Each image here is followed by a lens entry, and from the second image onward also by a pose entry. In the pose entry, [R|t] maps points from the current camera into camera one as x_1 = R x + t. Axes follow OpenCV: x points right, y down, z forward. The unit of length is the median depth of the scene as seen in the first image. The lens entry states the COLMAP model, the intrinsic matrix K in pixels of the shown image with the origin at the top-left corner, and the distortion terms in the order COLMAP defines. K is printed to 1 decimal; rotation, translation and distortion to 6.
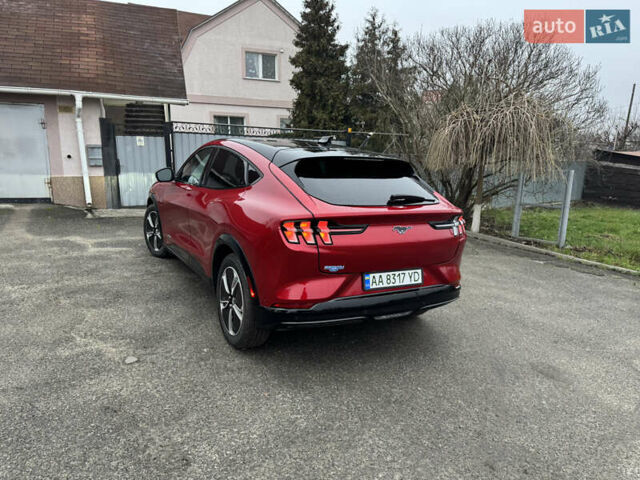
lens RADIAL K [[453.9, 0, 323.5], [0, 453.9, 241.8], [0, 0, 1]] dist [0.068262, -0.087818]
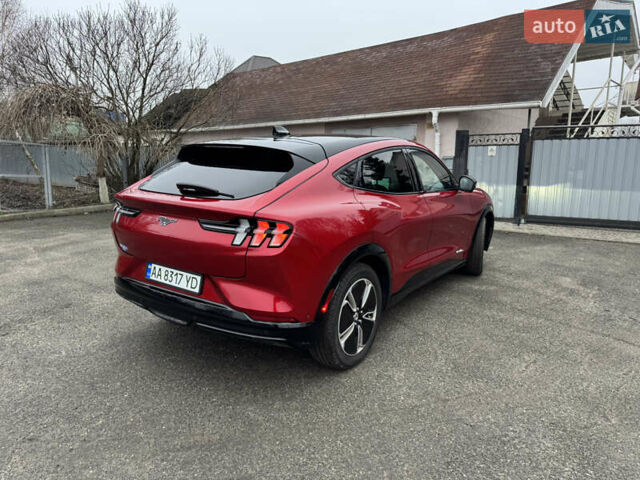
lens RADIAL K [[455.5, 0, 320.0], [0, 455.5, 240.0], [0, 0, 1]] dist [0.071733, -0.092087]
pose [[0.404748, 0.132167, -0.904827, 1.025153], [-0.176378, 0.982202, 0.064572, -0.094594], [0.897257, 0.133456, 0.420856, 0.827749]]
